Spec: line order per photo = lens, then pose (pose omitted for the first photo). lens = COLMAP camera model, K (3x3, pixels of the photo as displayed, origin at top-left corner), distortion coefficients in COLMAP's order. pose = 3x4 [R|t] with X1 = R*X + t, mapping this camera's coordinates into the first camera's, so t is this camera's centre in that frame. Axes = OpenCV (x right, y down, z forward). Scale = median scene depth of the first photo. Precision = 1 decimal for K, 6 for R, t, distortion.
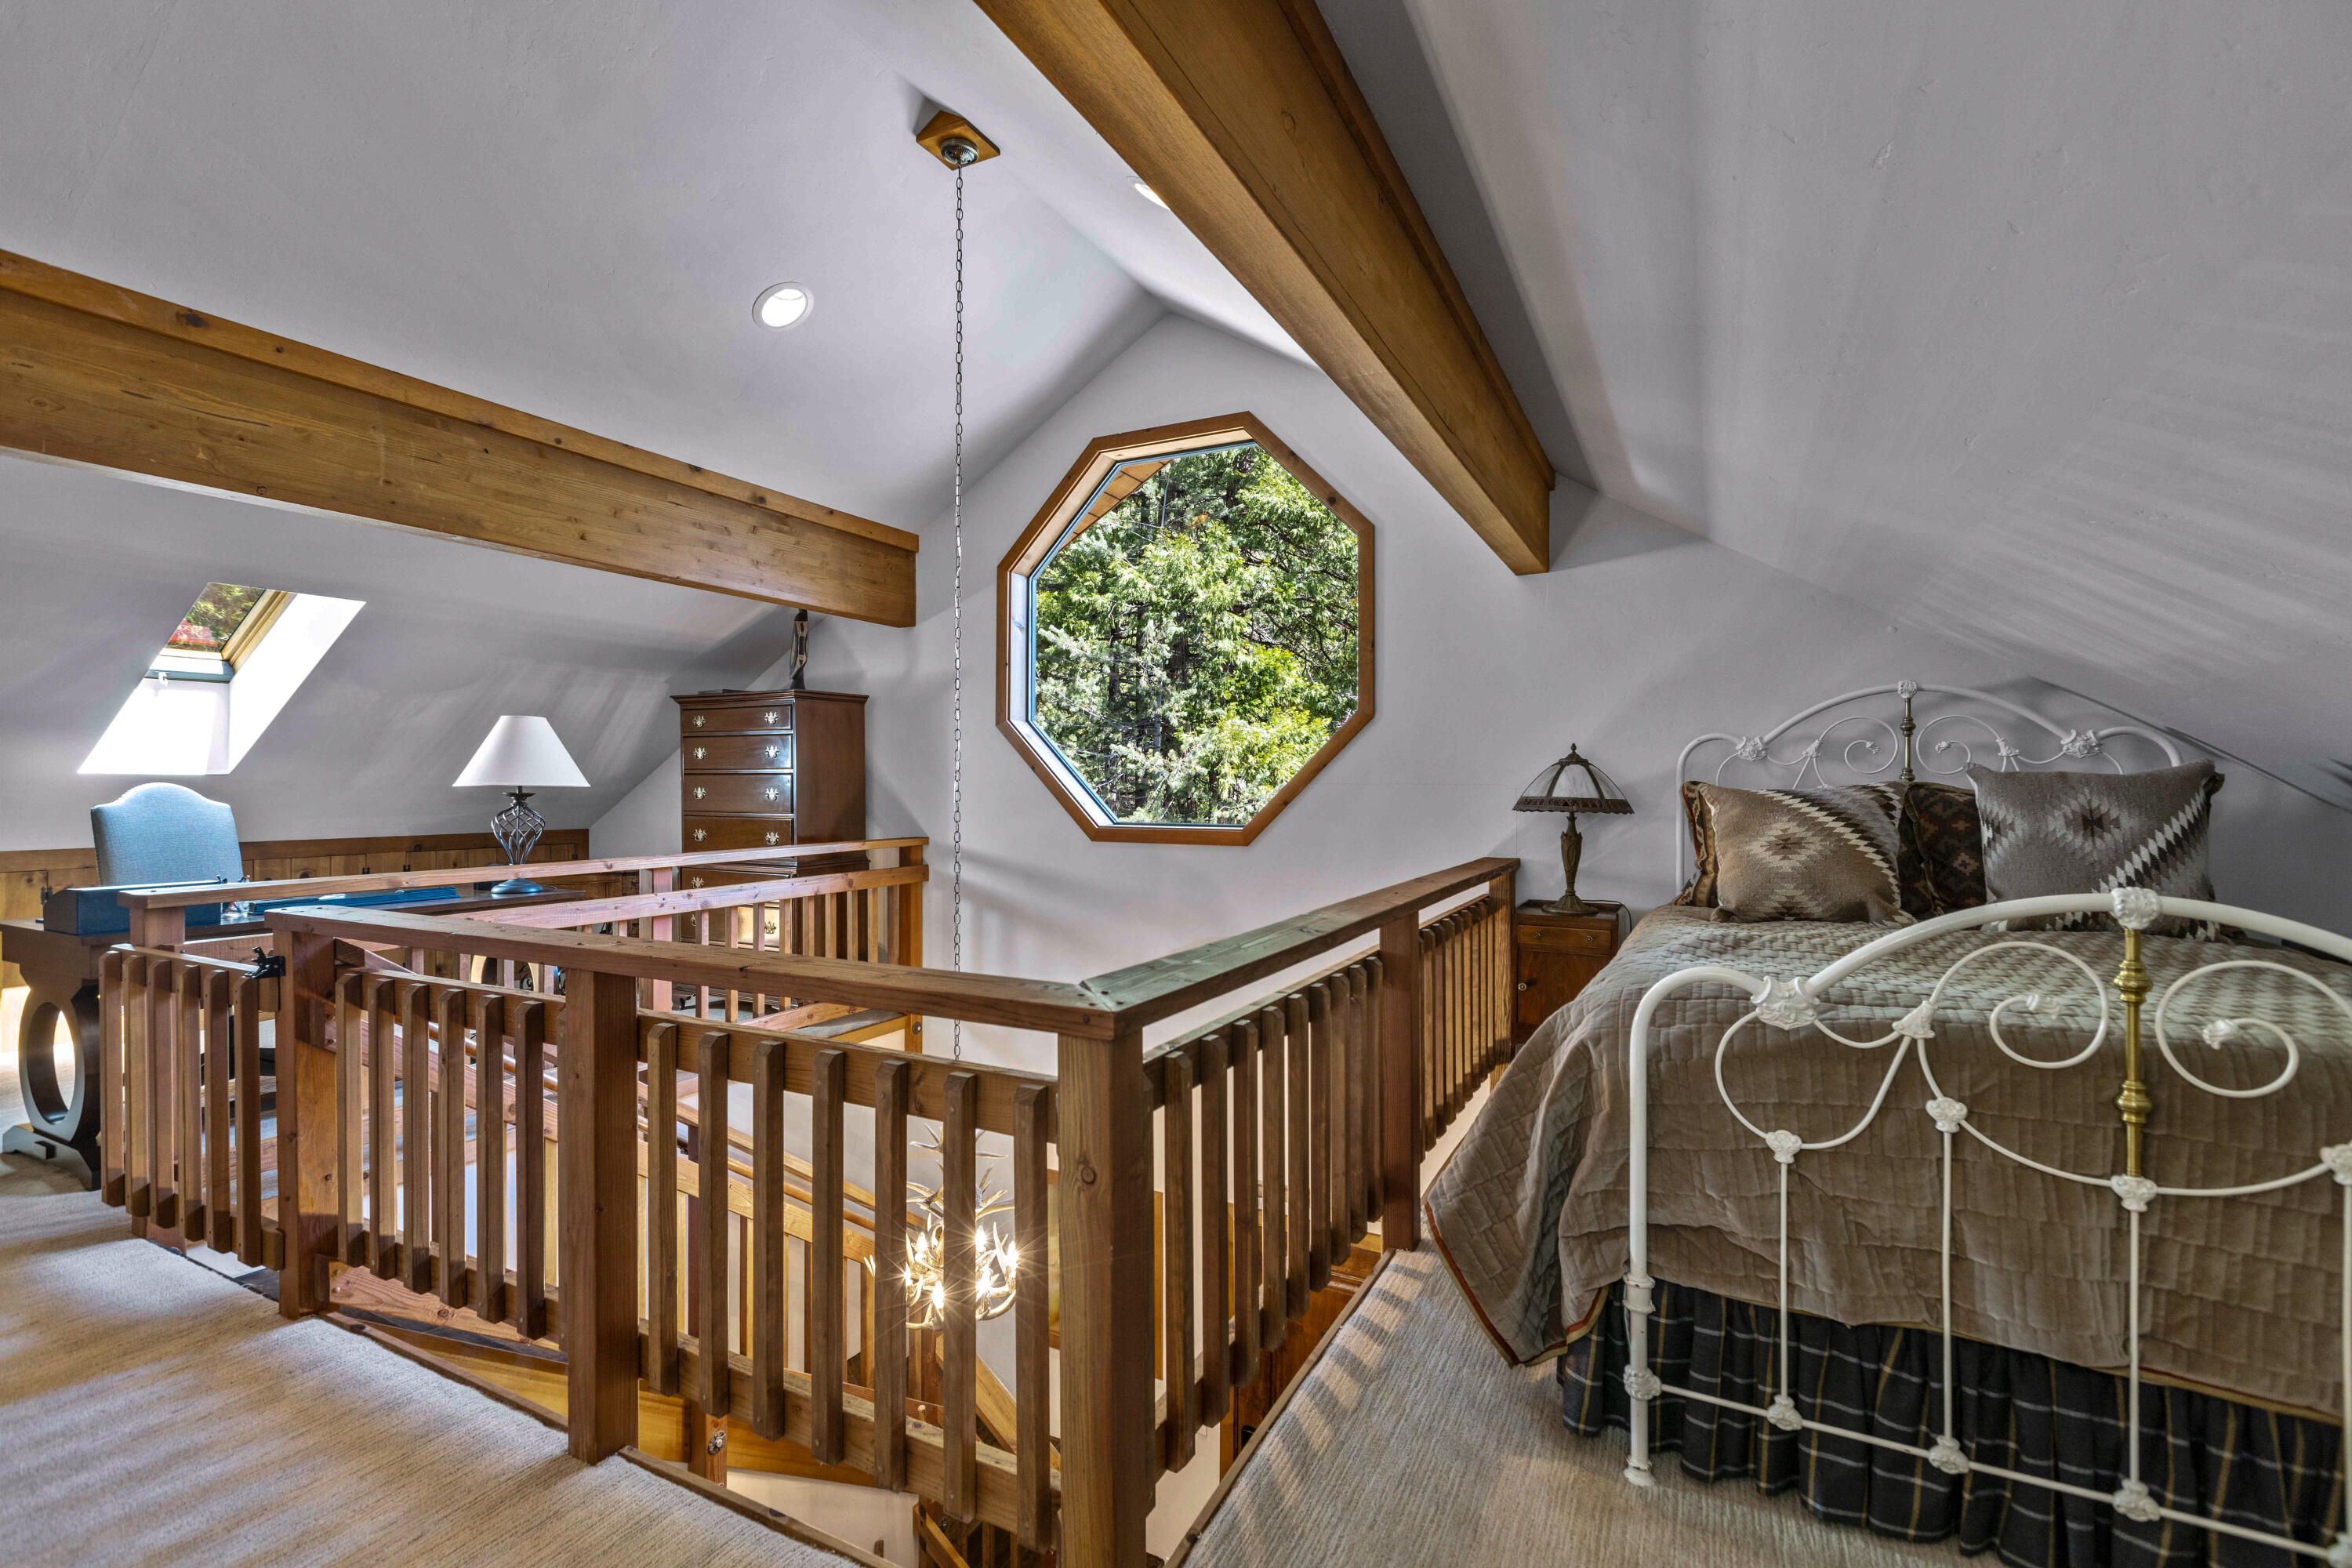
lens RADIAL K [[1043.8, 0, 1179.9], [0, 1043.8, 781.2], [0, 0, 1]] dist [0.002080, -0.001897]
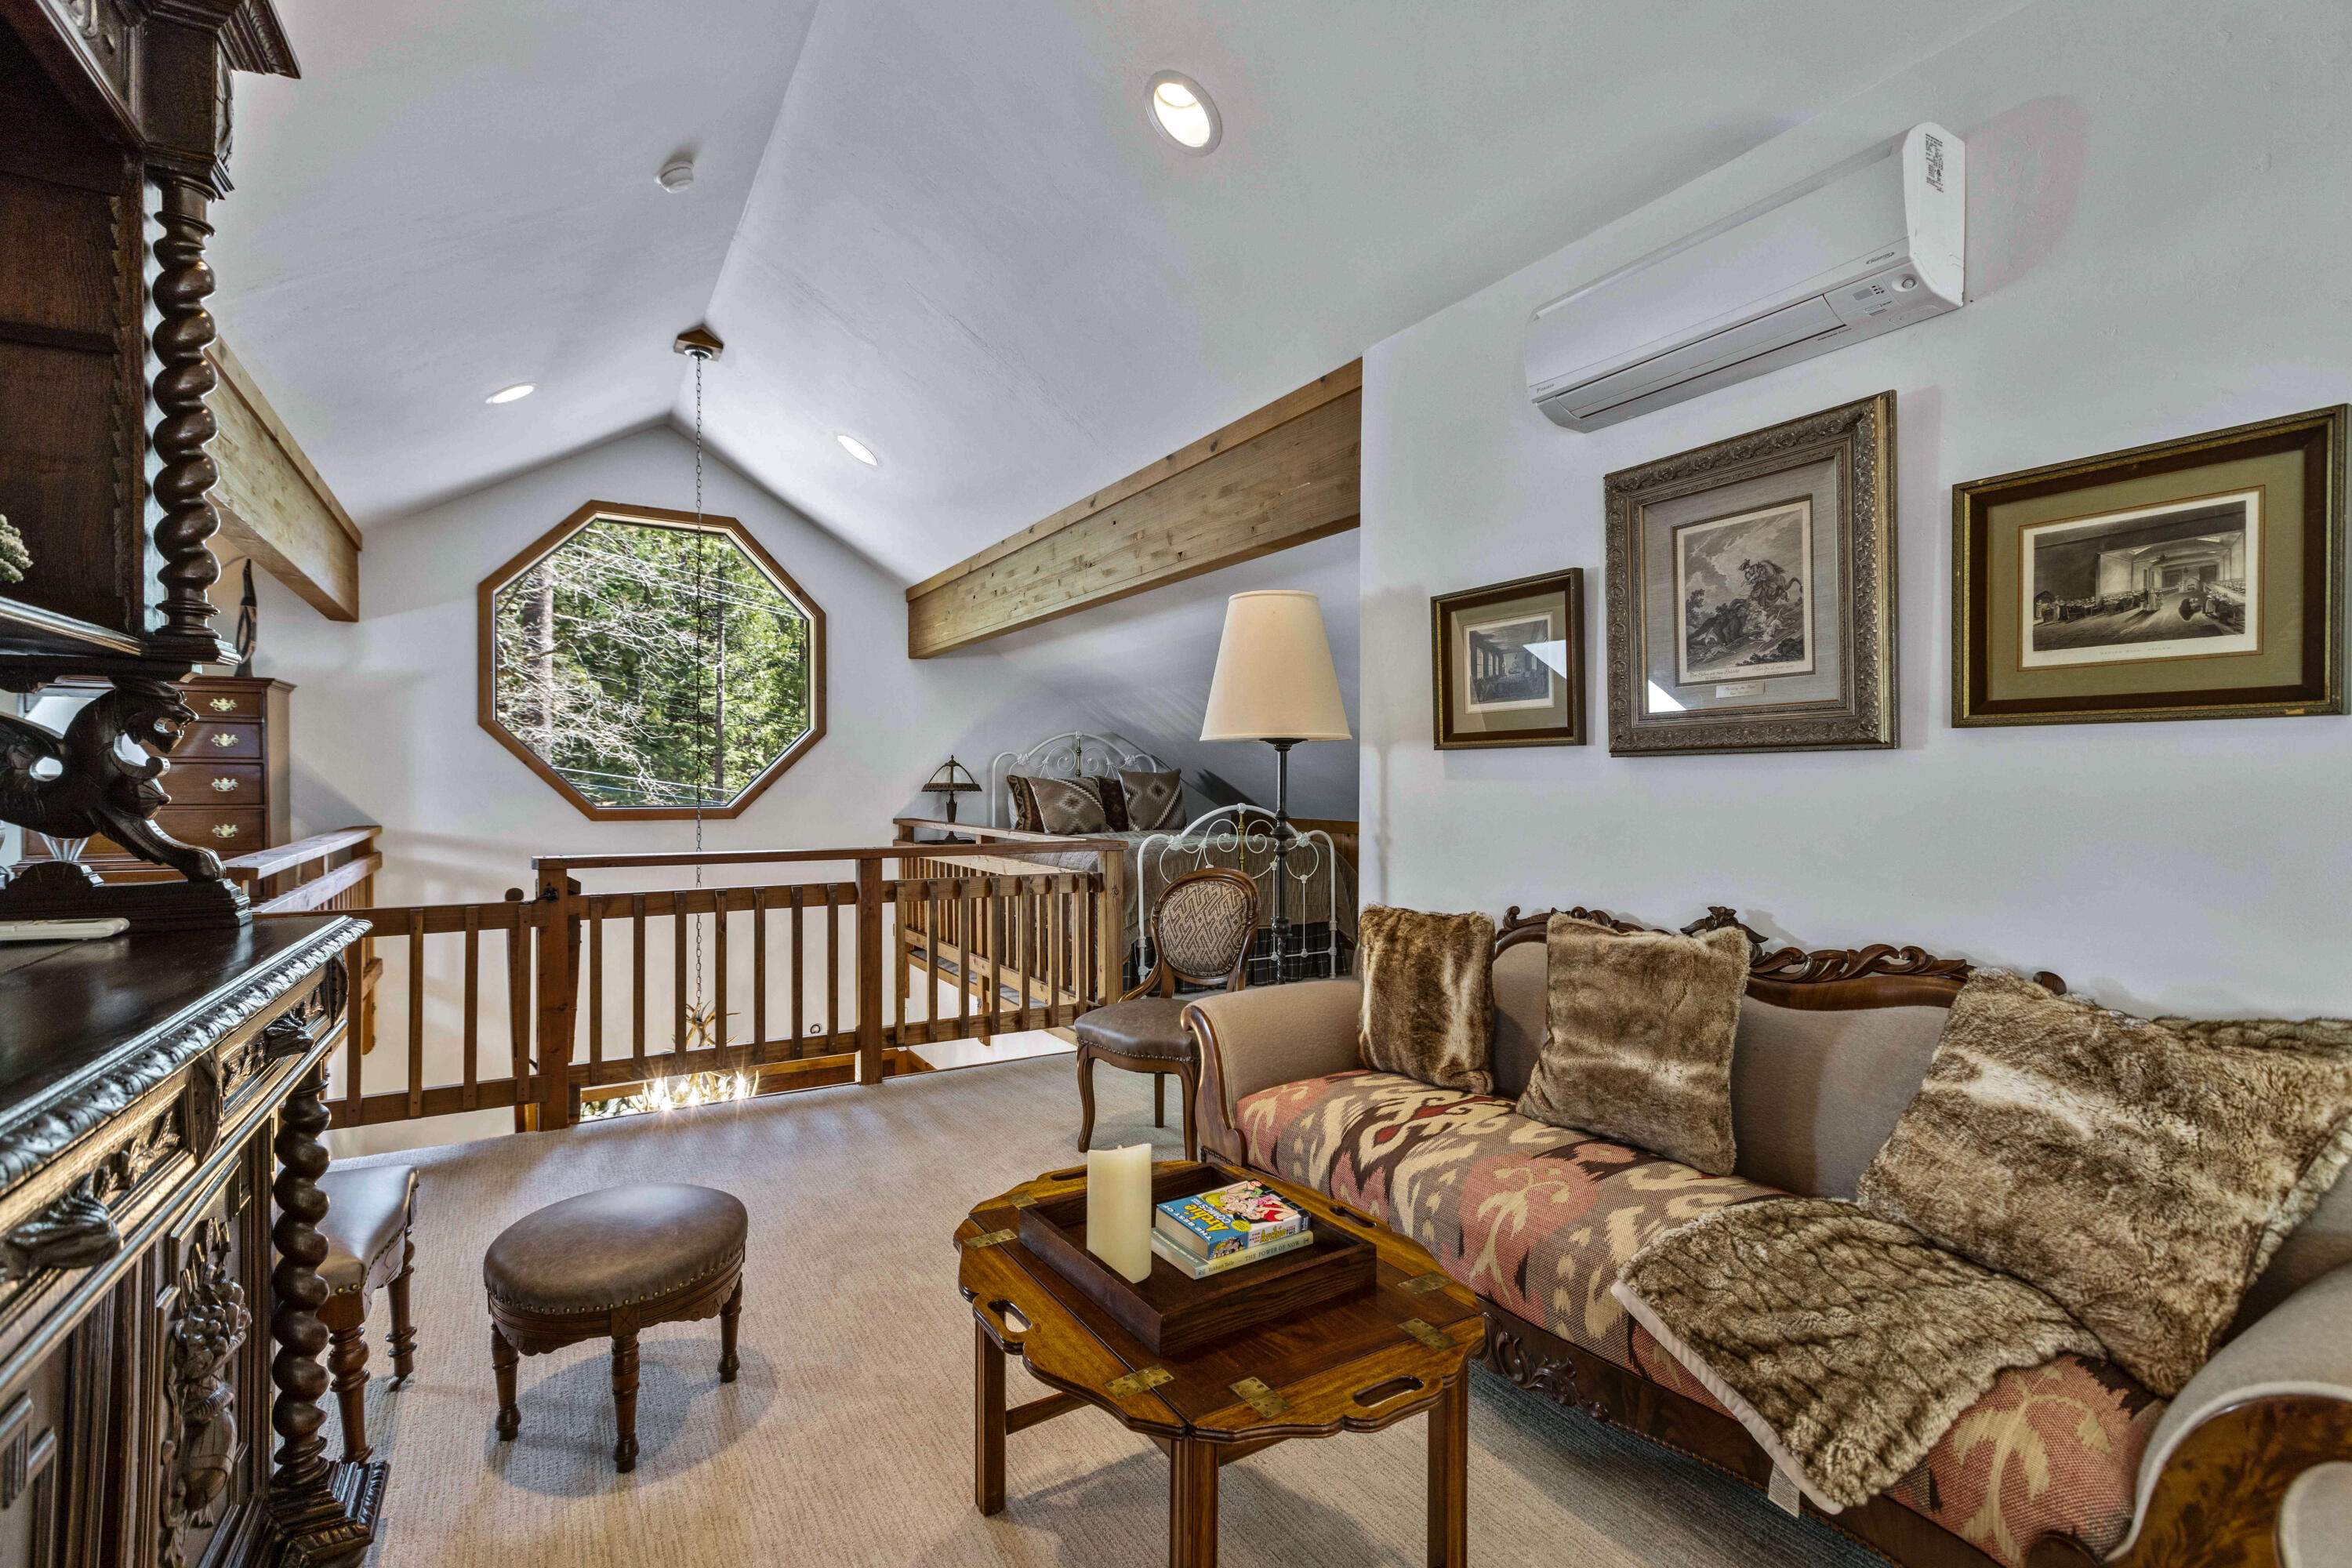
lens RADIAL K [[1043.8, 0, 1181.3], [0, 1043.8, 779.7], [0, 0, 1]] dist [0.002080, -0.001897]
pose [[0.531577, 0.001165, 0.847009, -1.193537], [-0.000576, 0.999999, -0.001013, 0.012407], [-0.847010, 0.000051, 0.531577, -0.412370]]
